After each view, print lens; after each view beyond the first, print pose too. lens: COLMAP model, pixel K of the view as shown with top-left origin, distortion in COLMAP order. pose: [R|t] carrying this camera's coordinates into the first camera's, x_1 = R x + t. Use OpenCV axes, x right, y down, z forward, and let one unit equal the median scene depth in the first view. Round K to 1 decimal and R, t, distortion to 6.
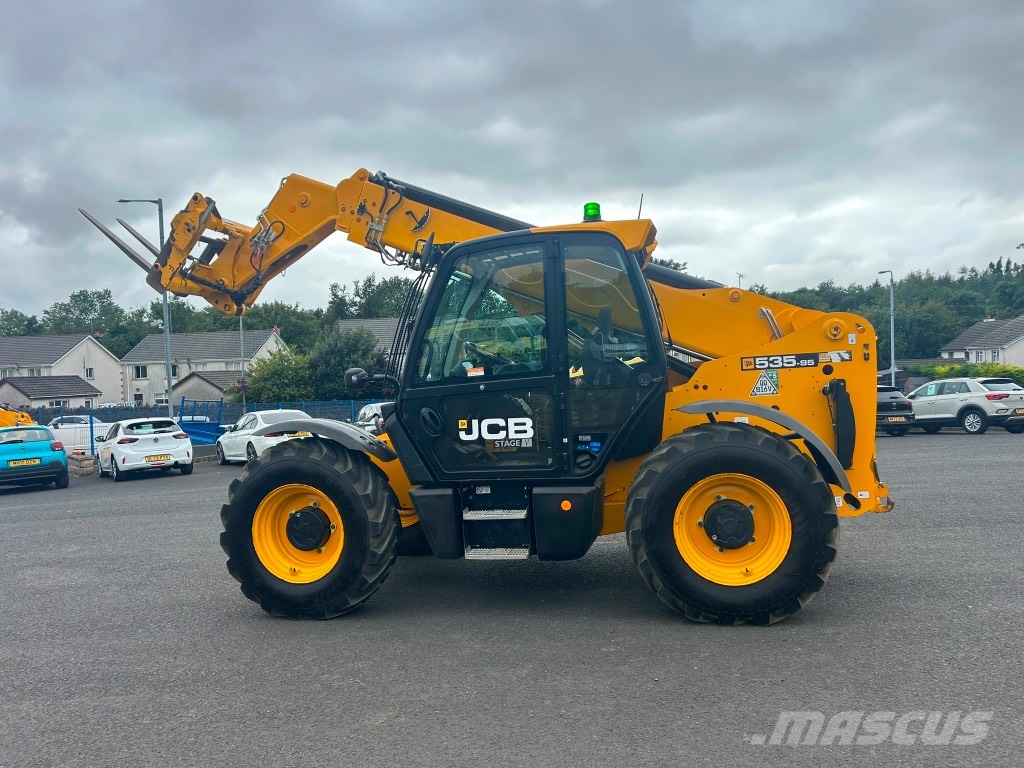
lens RADIAL K [[767.7, 0, 505.8], [0, 767.7, 384.4], [0, 0, 1]] dist [0.067948, -0.077438]
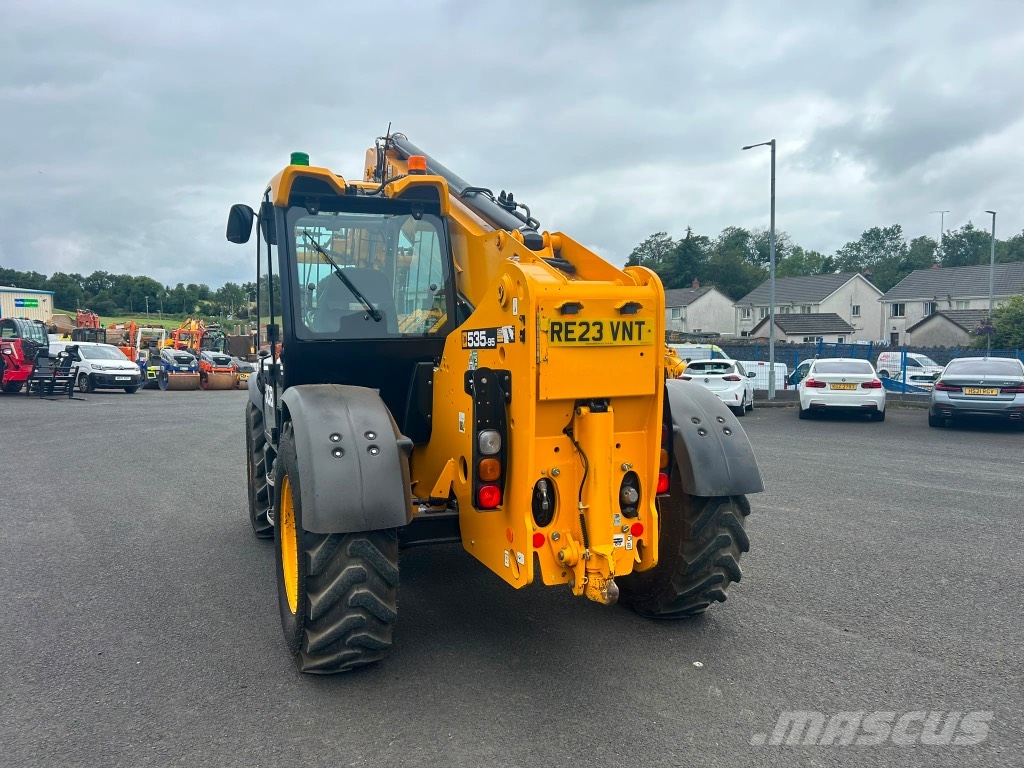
lens RADIAL K [[767.7, 0, 513.8], [0, 767.7, 413.1], [0, 0, 1]] dist [0.067948, -0.077438]
pose [[0.560804, 0.117901, -0.819511, 0.948297], [-0.019755, 0.991433, 0.129116, -0.053258], [0.827713, -0.056220, 0.558329, 0.653080]]
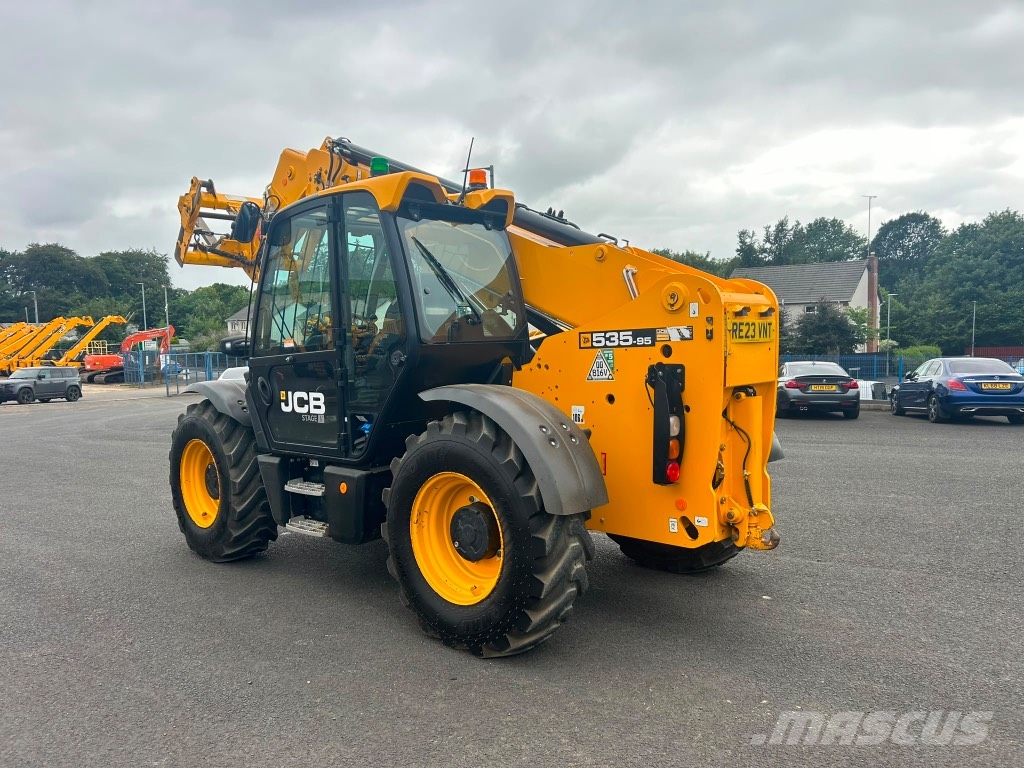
lens RADIAL K [[767.7, 0, 508.7], [0, 767.7, 396.5], [0, 0, 1]] dist [0.067948, -0.077438]
pose [[0.854521, 0.060728, -0.515854, 0.674786], [-0.019062, 0.996139, 0.085693, -0.036306], [0.519066, -0.063393, 0.852380, 0.281419]]
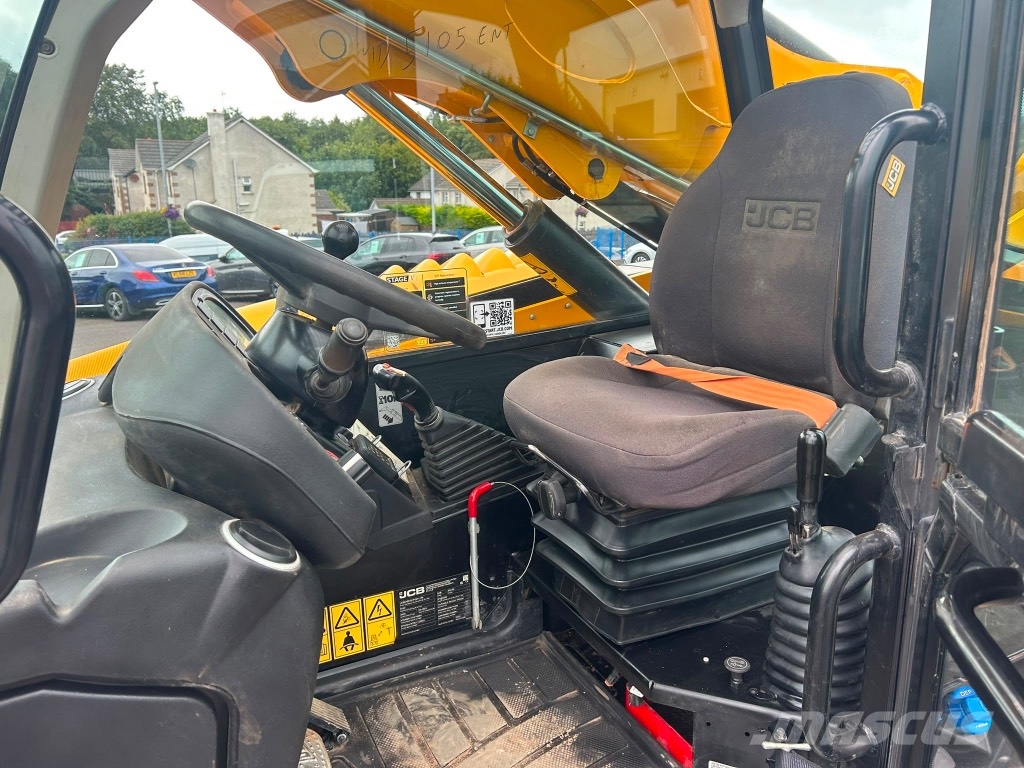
lens RADIAL K [[767.7, 0, 520.2], [0, 767.7, 388.3], [0, 0, 1]] dist [0.067948, -0.077438]
pose [[0.780998, -0.126413, 0.611606, -0.107666], [-0.007604, 0.977303, 0.211709, -0.054937], [-0.624487, -0.169995, 0.762311, 0.851813]]
